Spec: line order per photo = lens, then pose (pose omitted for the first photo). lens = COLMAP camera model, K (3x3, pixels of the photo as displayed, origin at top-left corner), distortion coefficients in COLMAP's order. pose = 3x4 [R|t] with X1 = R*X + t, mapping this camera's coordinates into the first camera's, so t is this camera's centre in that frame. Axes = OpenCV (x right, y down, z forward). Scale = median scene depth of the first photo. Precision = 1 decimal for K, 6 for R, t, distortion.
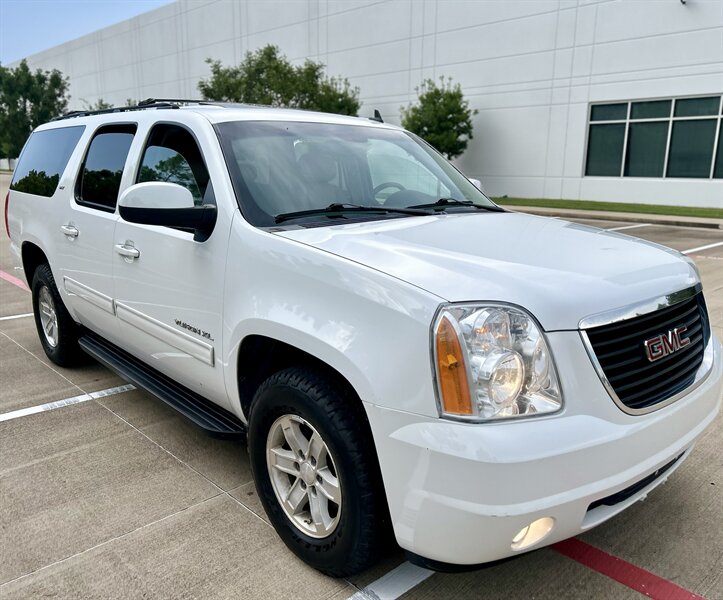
lens RADIAL K [[607.8, 0, 374.2], [0, 607.8, 298.8], [0, 0, 1]] dist [0.025790, -0.017126]
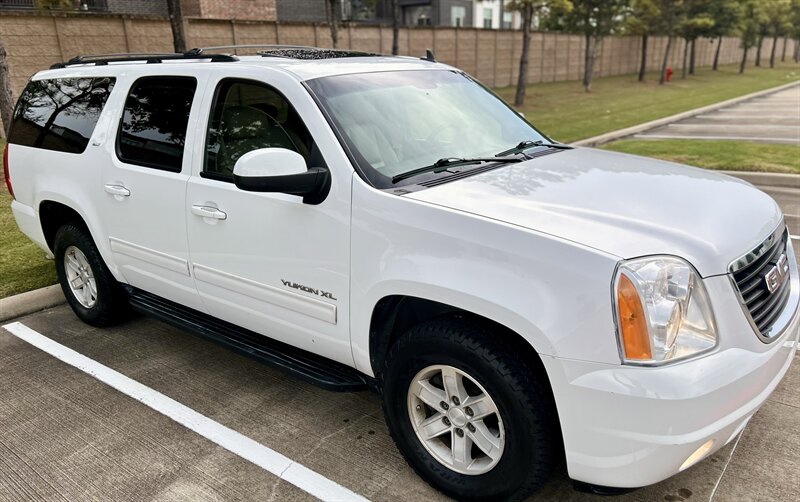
lens RADIAL K [[625.8, 0, 381.6], [0, 625.8, 255.1], [0, 0, 1]] dist [0.052653, -0.060898]
pose [[0.991833, -0.076878, 0.101765, -0.343667], [0.069666, 0.994924, 0.072619, -0.093886], [-0.106832, -0.064936, 0.992154, -0.066557]]
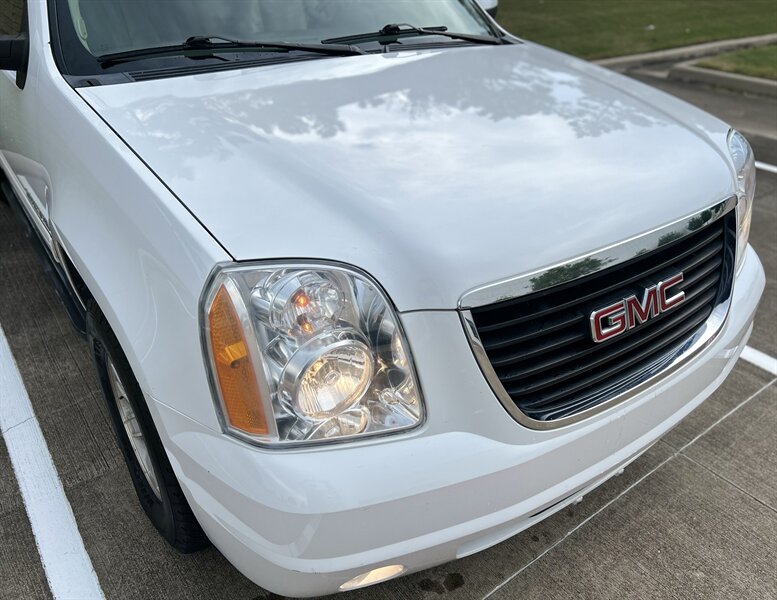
lens RADIAL K [[648.1, 0, 388.5], [0, 648.1, 300.0], [0, 0, 1]] dist [0.002030, -0.000573]
pose [[0.993583, 0.067856, -0.090487, 0.271808], [-0.037039, 0.951133, 0.306553, -0.131031], [0.106867, -0.301234, 0.947543, 0.317861]]
